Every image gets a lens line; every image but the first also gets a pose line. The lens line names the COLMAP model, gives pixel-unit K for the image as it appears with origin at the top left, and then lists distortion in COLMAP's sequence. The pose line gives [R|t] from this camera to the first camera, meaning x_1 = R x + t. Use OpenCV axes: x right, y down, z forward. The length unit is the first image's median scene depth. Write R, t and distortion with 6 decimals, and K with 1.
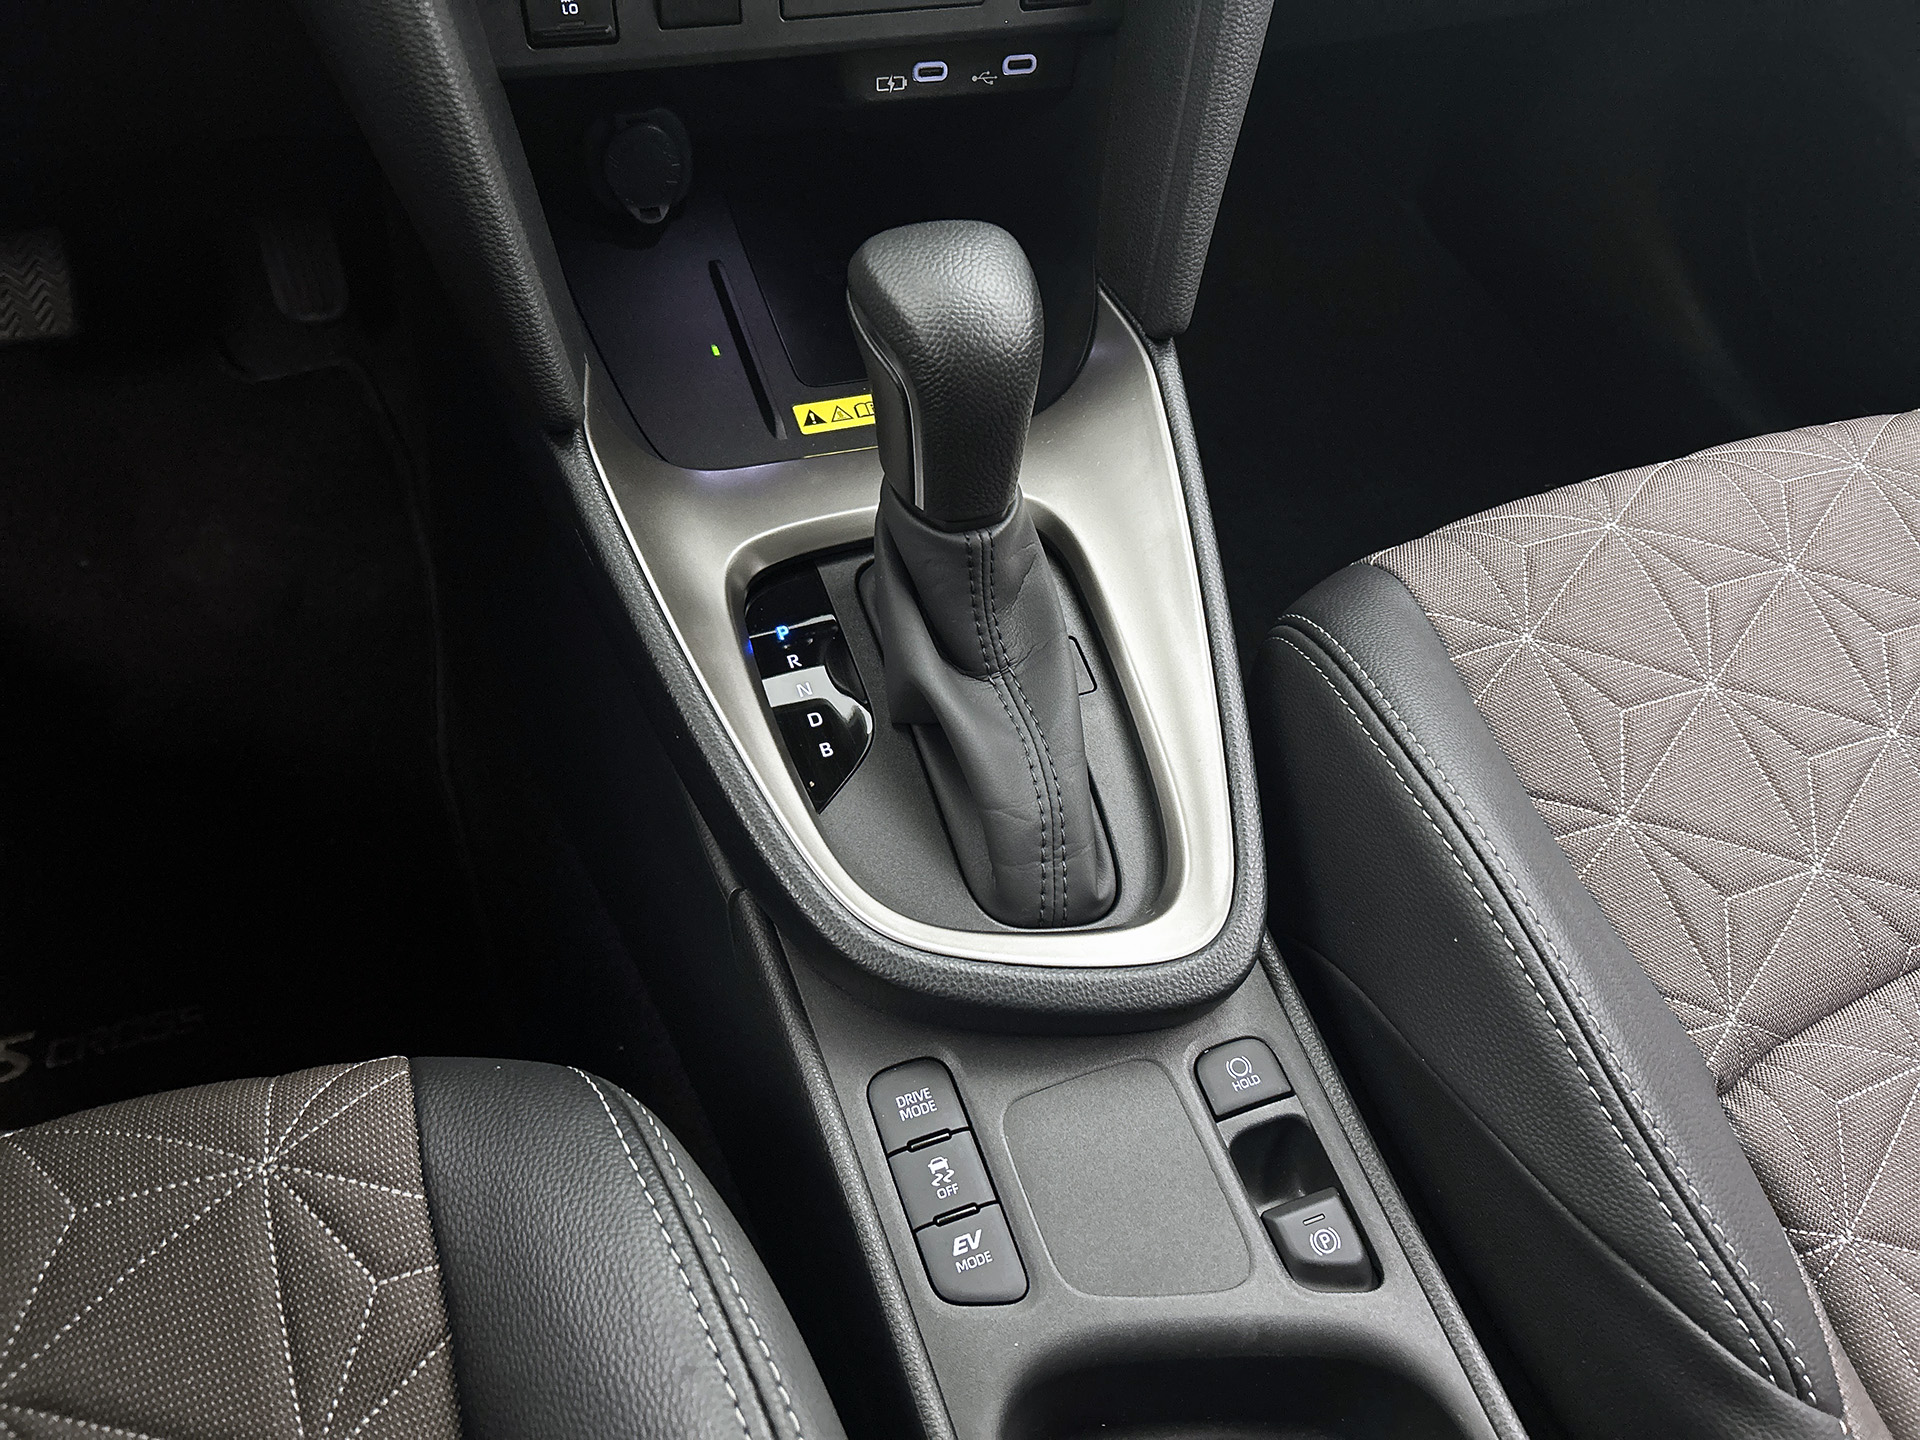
lens RADIAL K [[1432.5, 0, 975.2], [0, 1432.5, 703.9], [0, 0, 1]] dist [0.048955, -0.052197]
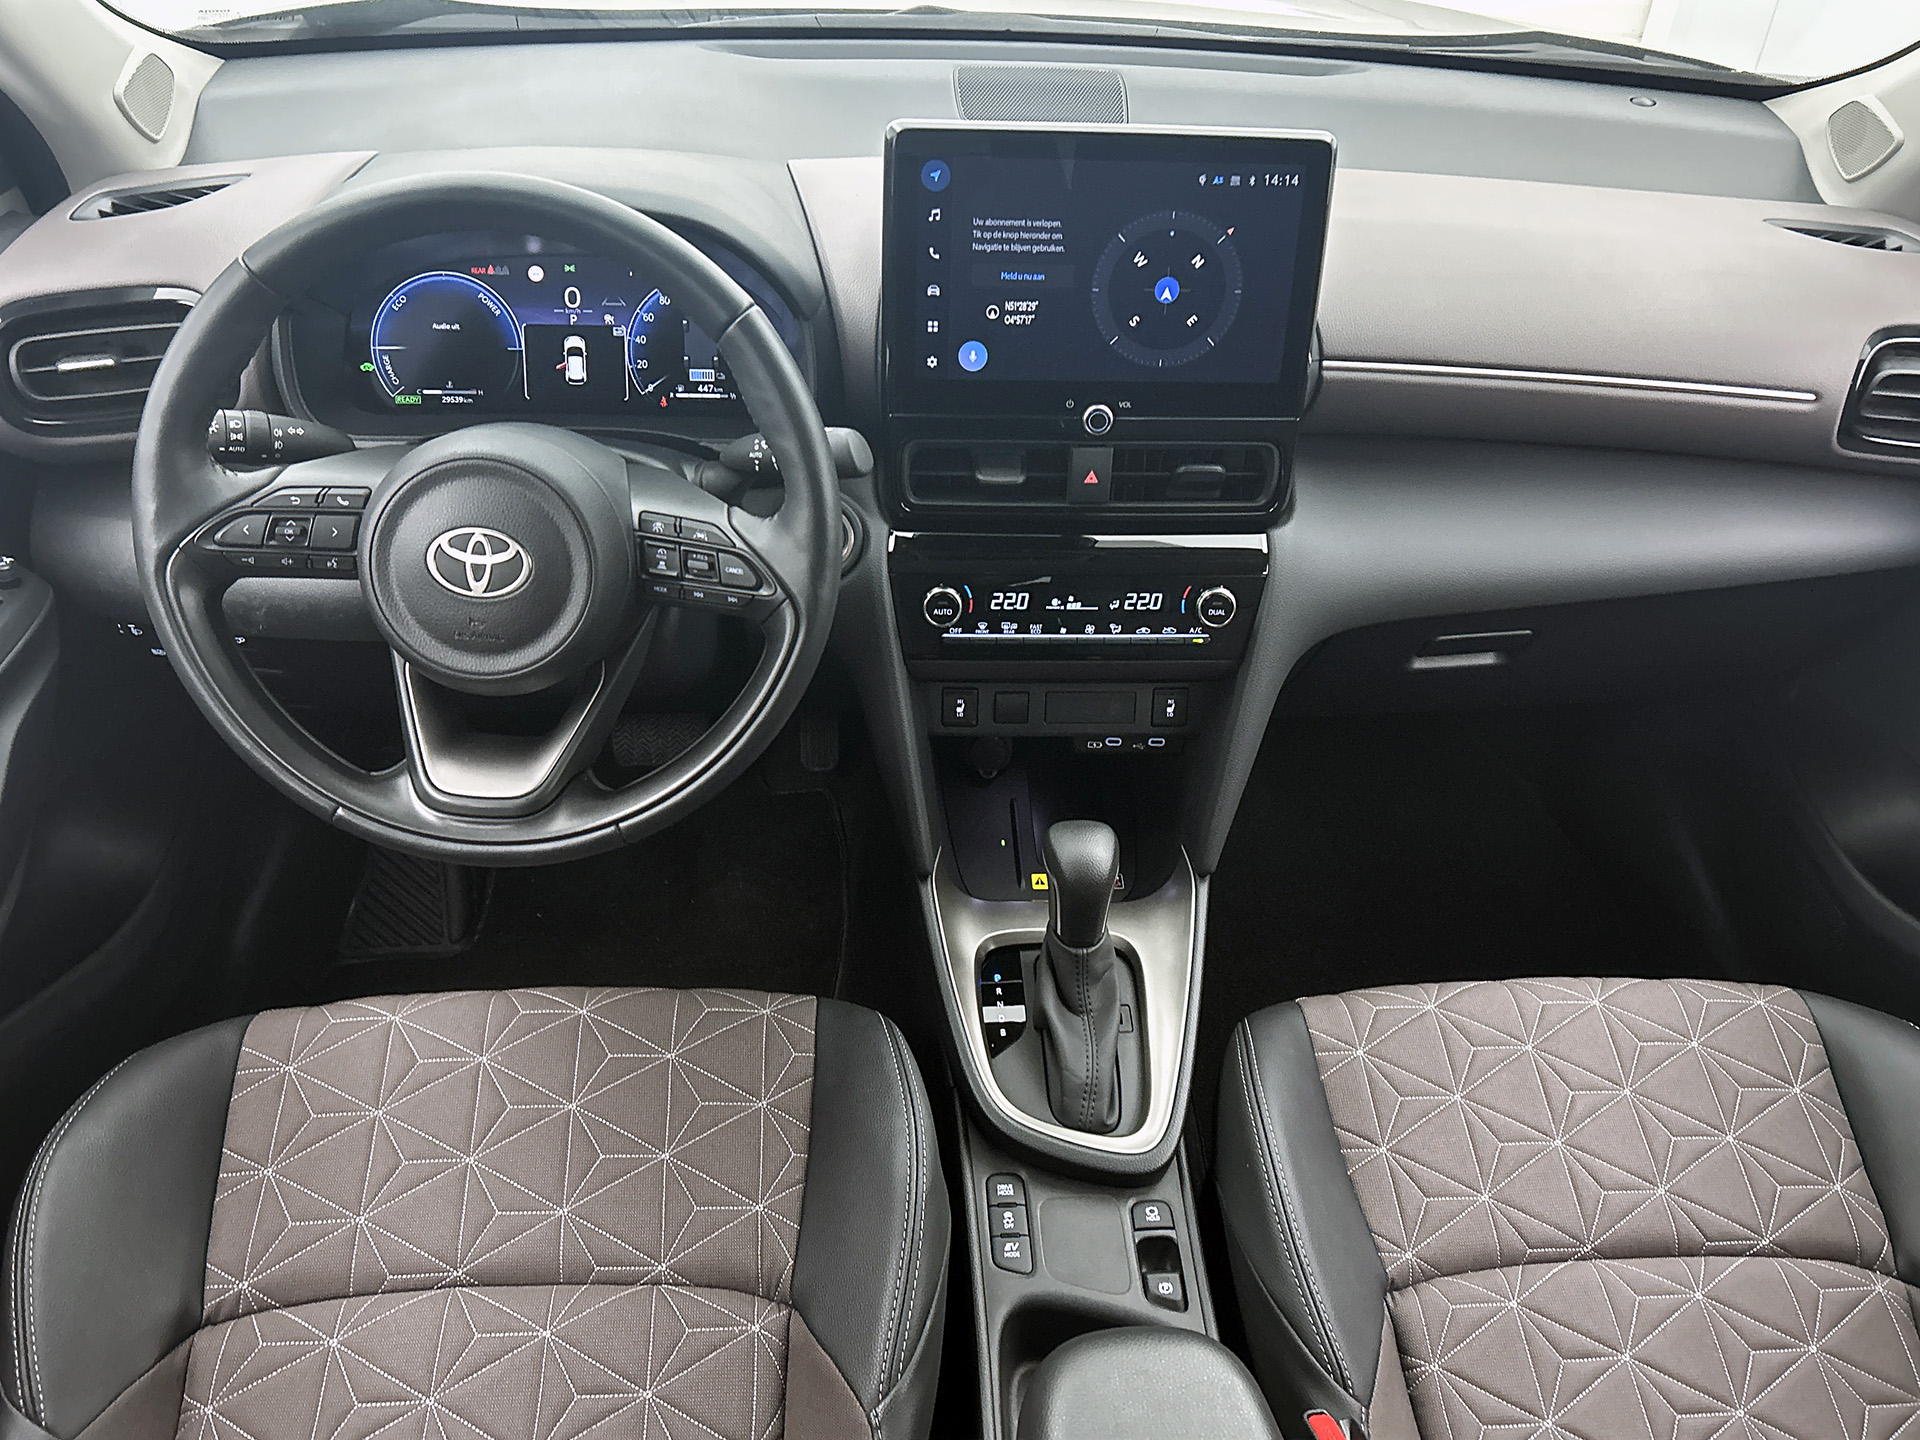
lens RADIAL K [[1494.0, 0, 972.4], [0, 1494.0, 722.8], [0, 0, 1]] dist [0.042732, -0.040031]
pose [[0.954435, 0.137447, -0.264880, 0.399654], [-0.199643, 0.953821, -0.224428, 0.103081], [0.221801, 0.267084, 0.937801, -1.325392]]
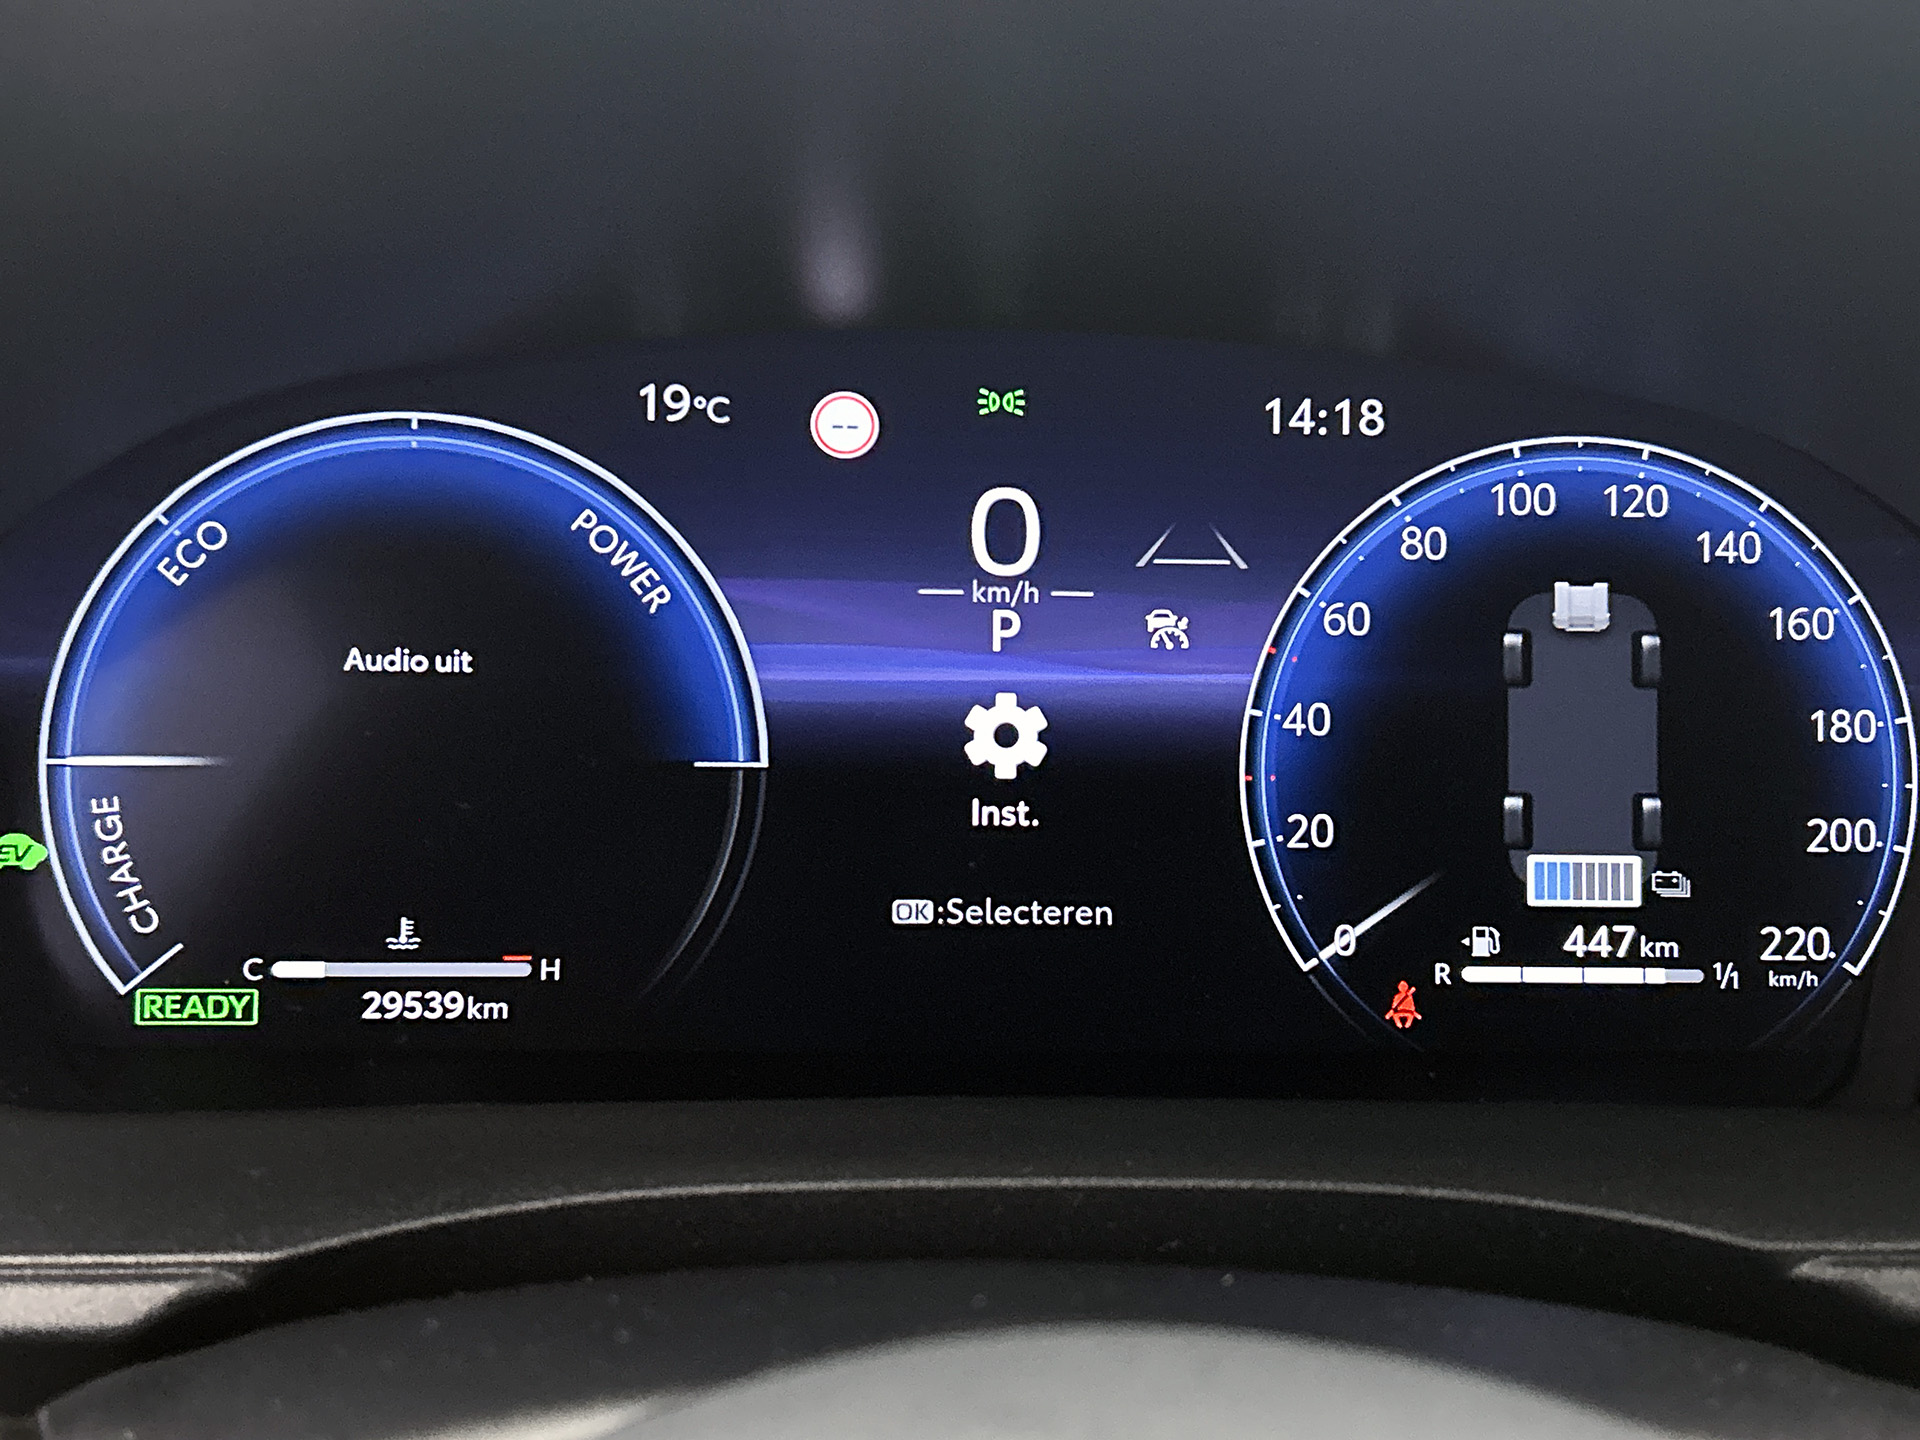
lens RADIAL K [[2268.4, 0, 947.1], [0, 2268.4, 772.4], [0, 0, 1]] dist [0.066606, 0.000000]
pose [[0.950780, 0.065569, -0.302851, -0.681401], [-0.203400, 0.869384, -0.450332, -0.510809], [0.233766, 0.489767, 0.839930, -0.055269]]
